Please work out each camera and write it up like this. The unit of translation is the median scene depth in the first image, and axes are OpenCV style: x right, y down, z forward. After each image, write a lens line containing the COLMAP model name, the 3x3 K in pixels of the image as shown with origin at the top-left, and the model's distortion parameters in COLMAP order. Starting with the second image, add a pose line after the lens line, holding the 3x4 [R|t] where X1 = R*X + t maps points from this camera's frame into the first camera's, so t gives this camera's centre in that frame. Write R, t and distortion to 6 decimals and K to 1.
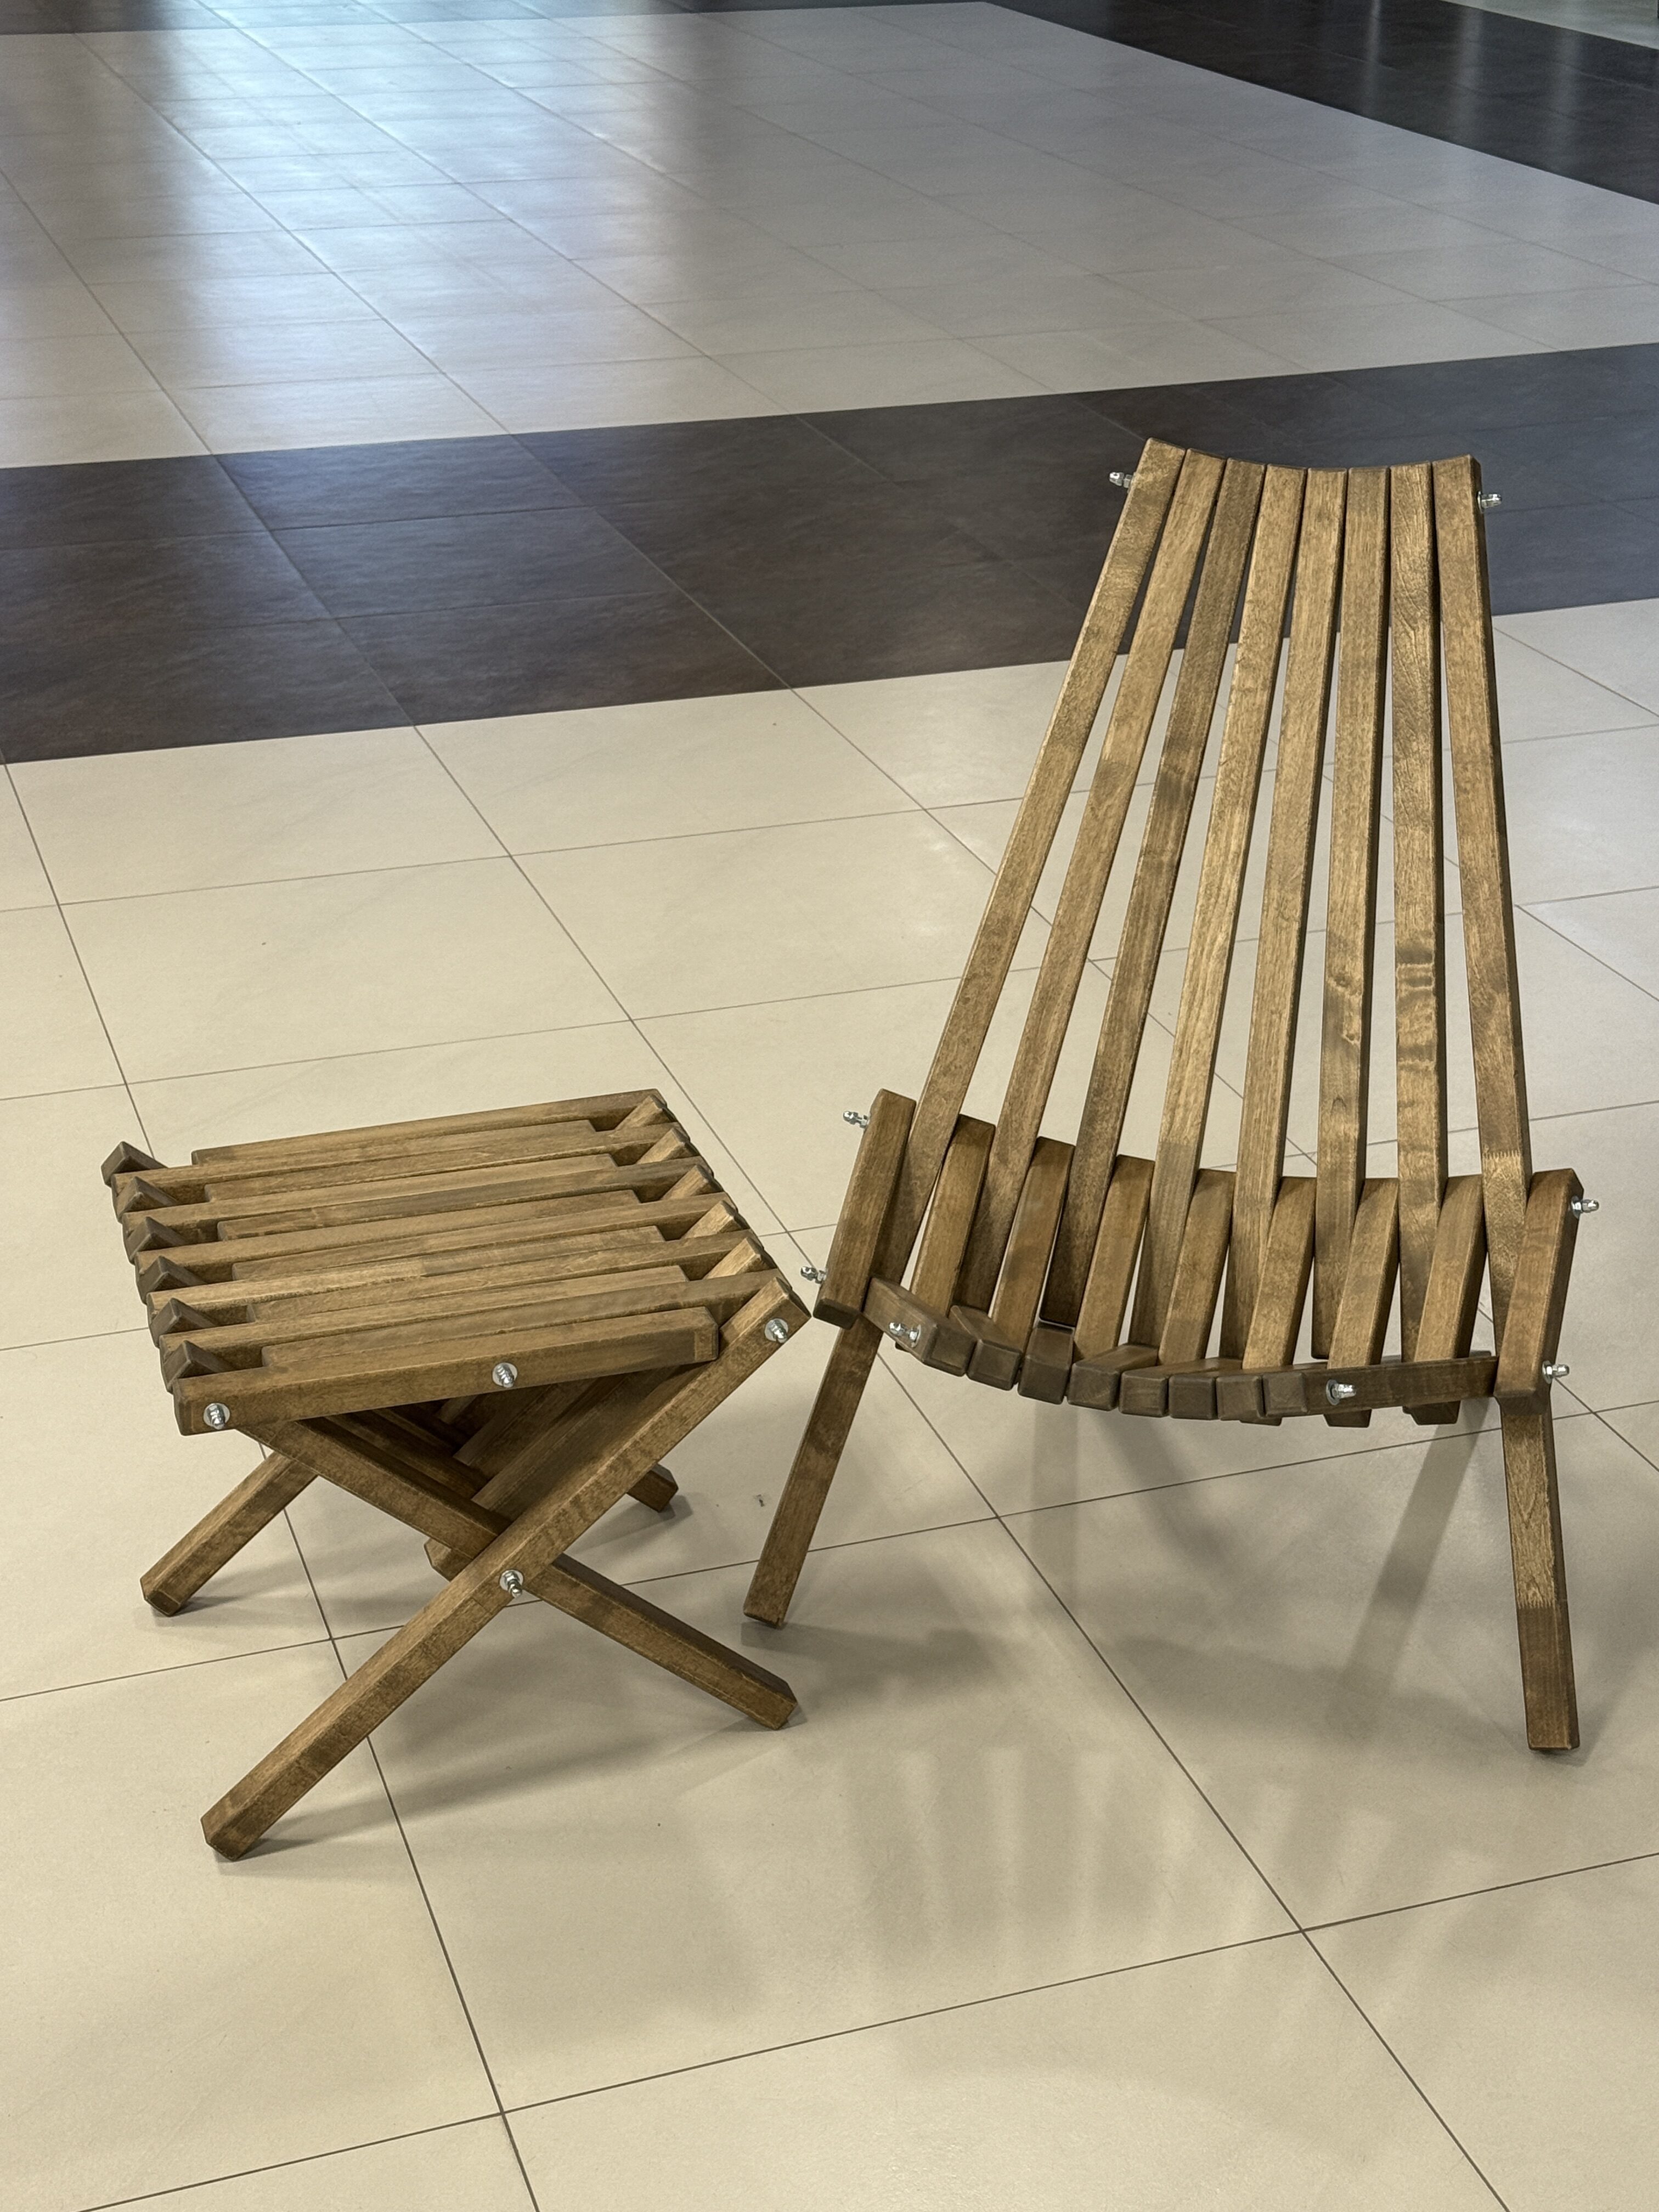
lens RADIAL K [[3319.0, 0, 826.7], [0, 3319.0, 1108.3], [0, 0, 1]] dist [0.134934, 0.000000]
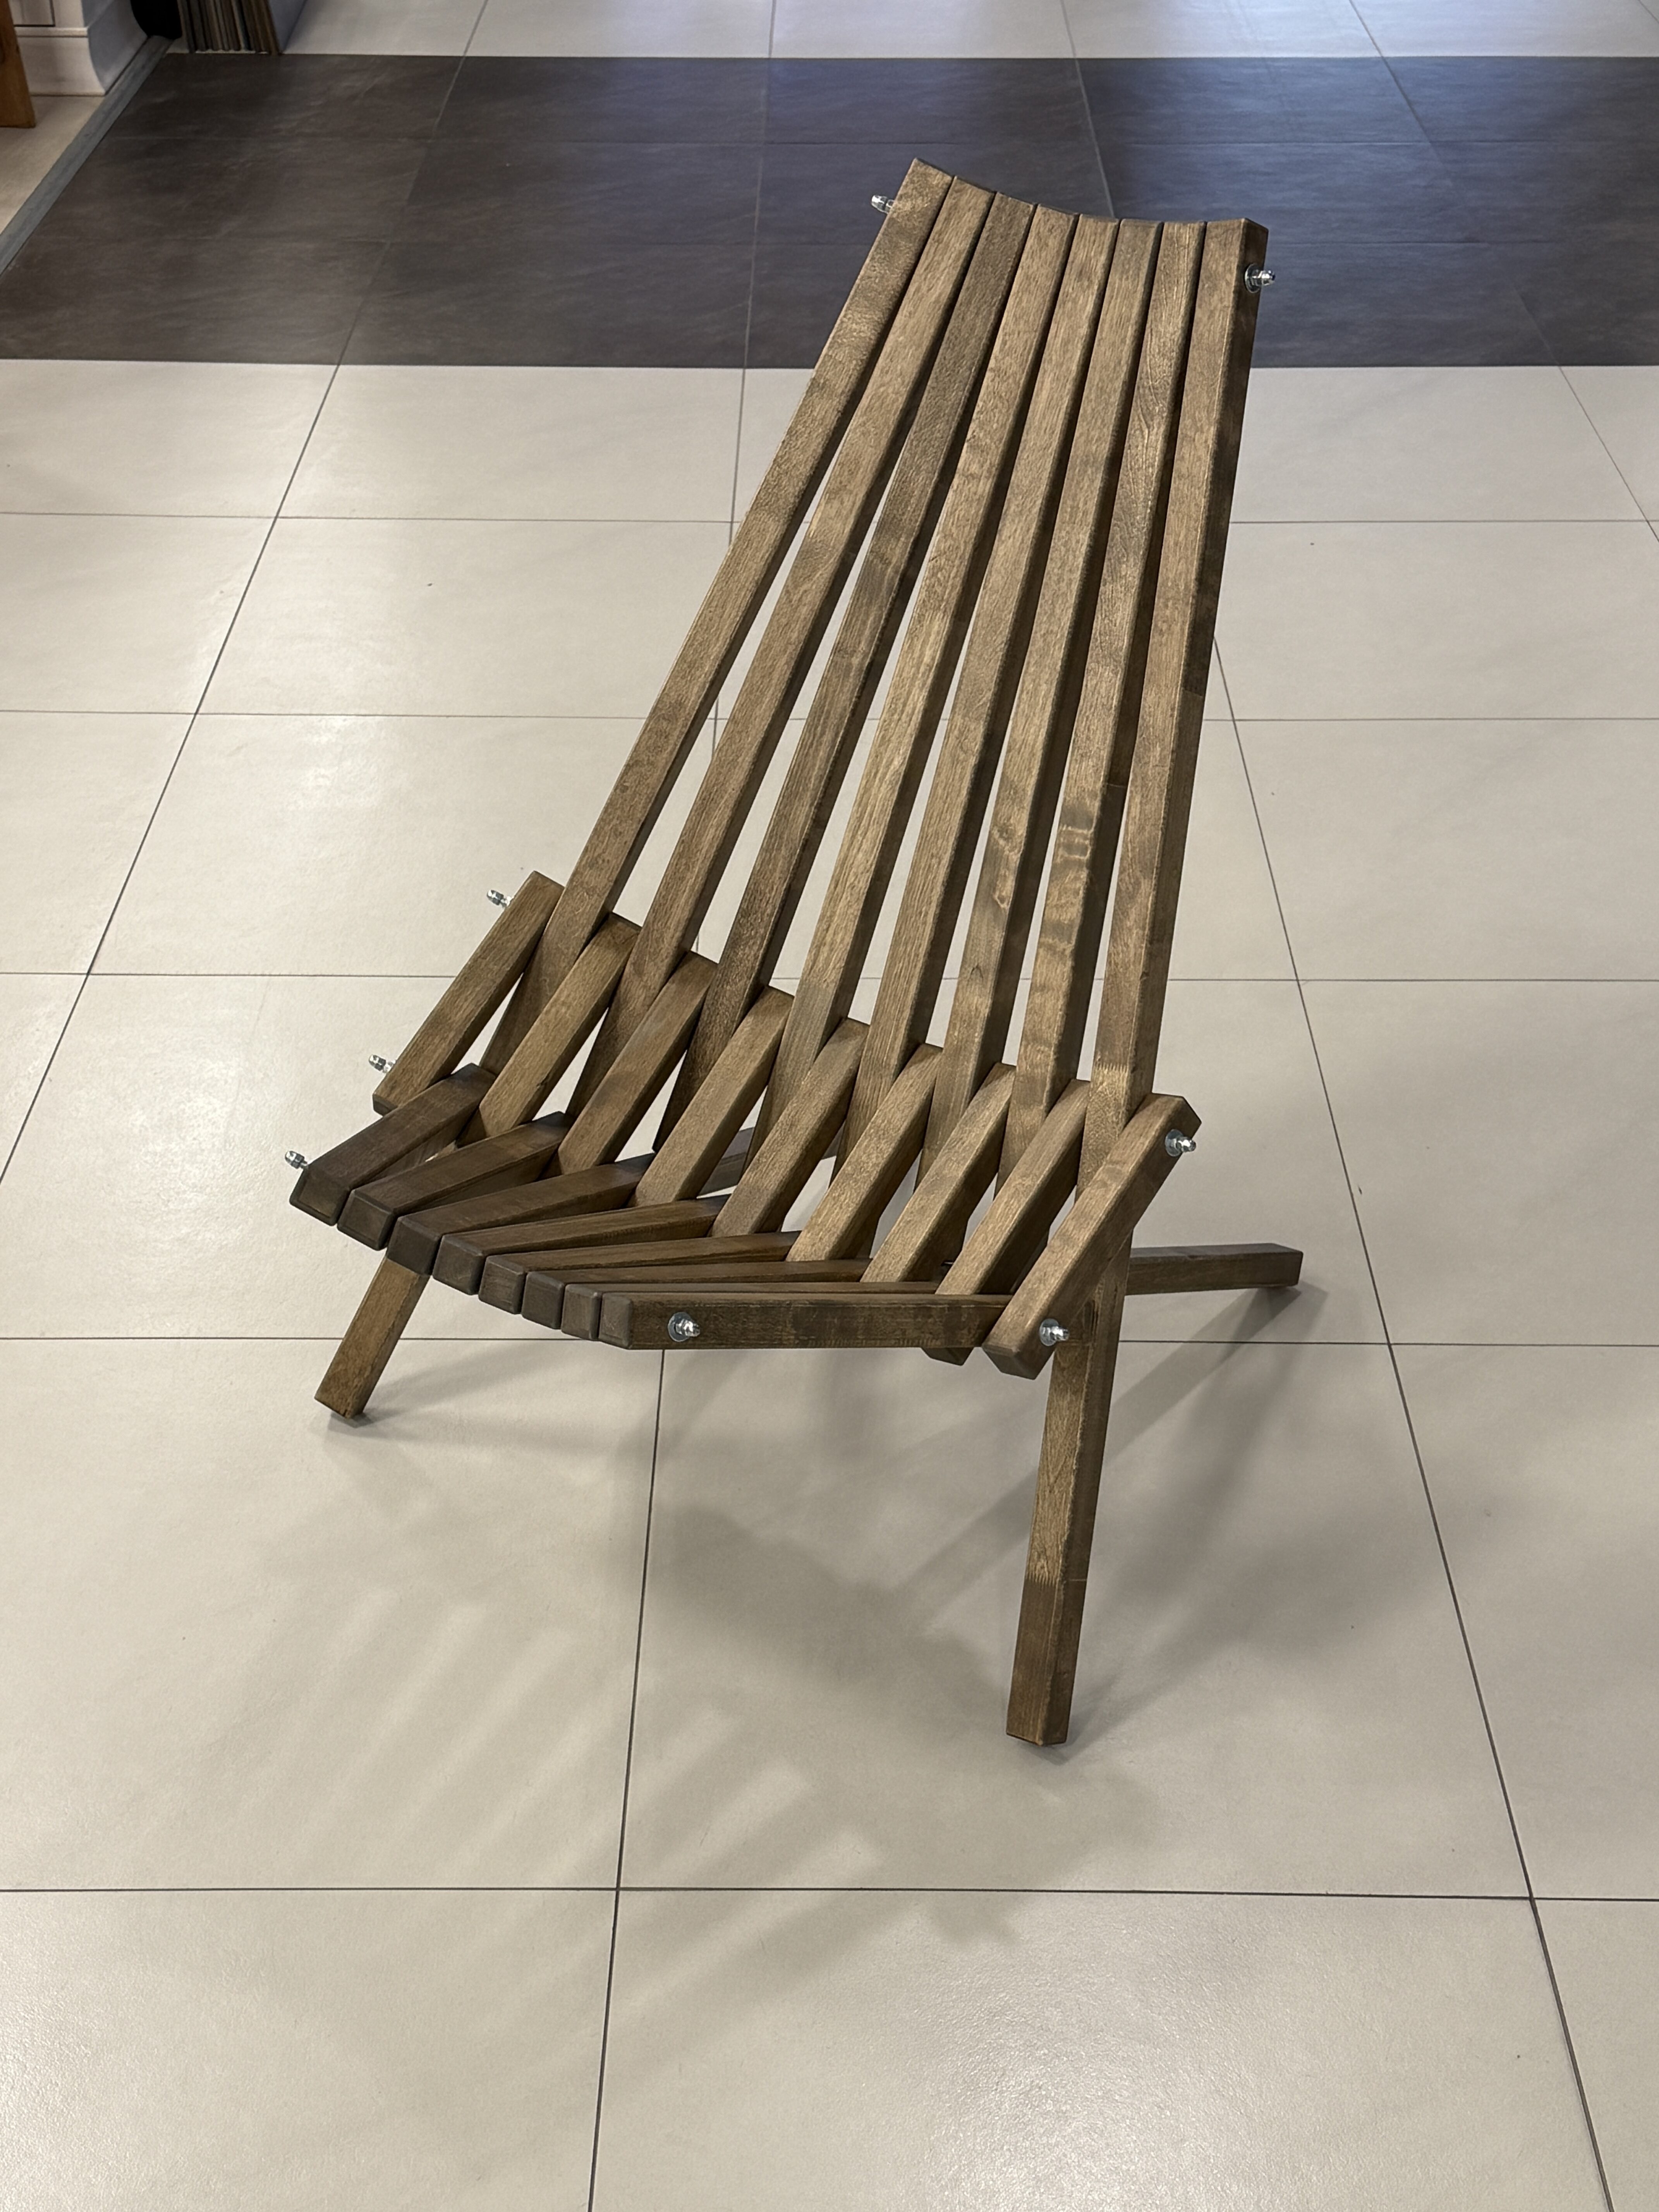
lens RADIAL K [[3044.2, 0, 833.1], [0, 3044.2, 1115.0], [0, 0, 1]] dist [0.132942, 0.000000]
pose [[0.945582, 0.176322, -0.273468, 0.343892], [-0.136233, 0.977773, 0.159373, -0.087219], [0.295491, -0.113445, 0.948586, 0.229470]]
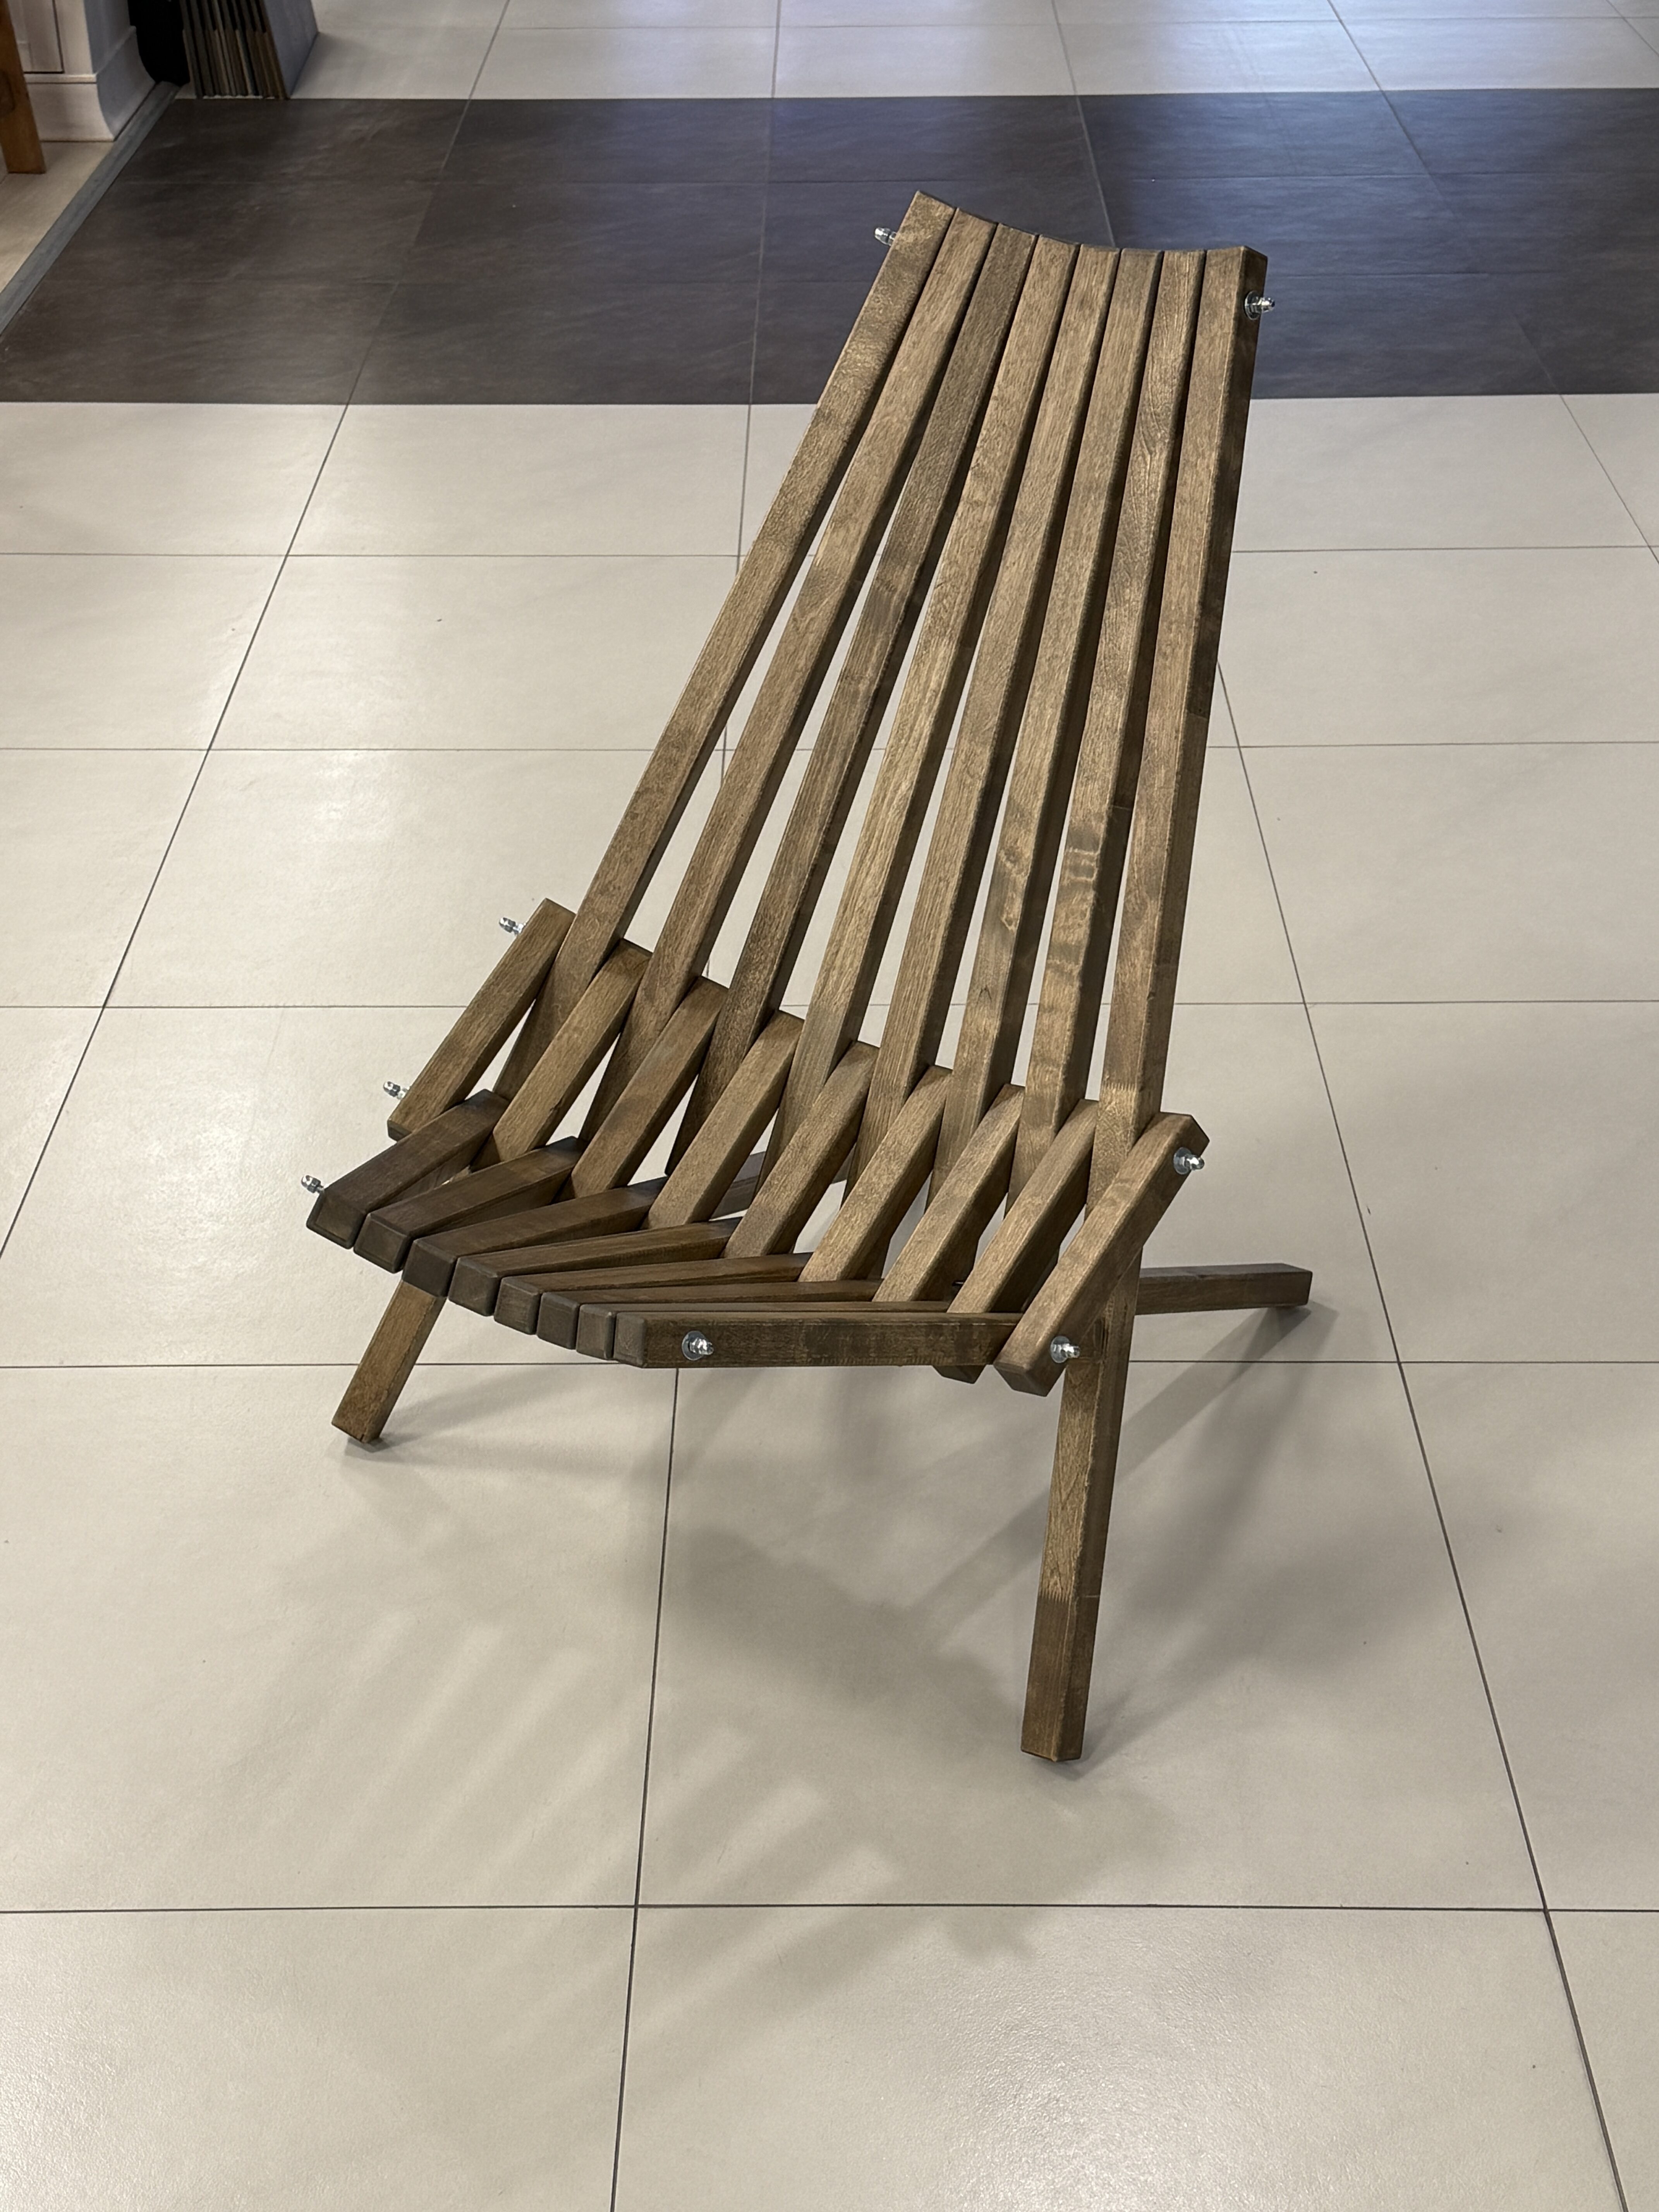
lens RADIAL K [[3044.2, 0, 827.8], [0, 3044.2, 1121.0], [0, 0, 1]] dist [0.132942, 0.000000]
pose [[0.945518, 0.166017, -0.280061, 0.346255], [-0.127679, 0.980391, 0.150108, -0.084330], [0.299489, -0.106172, 0.948174, 0.222832]]
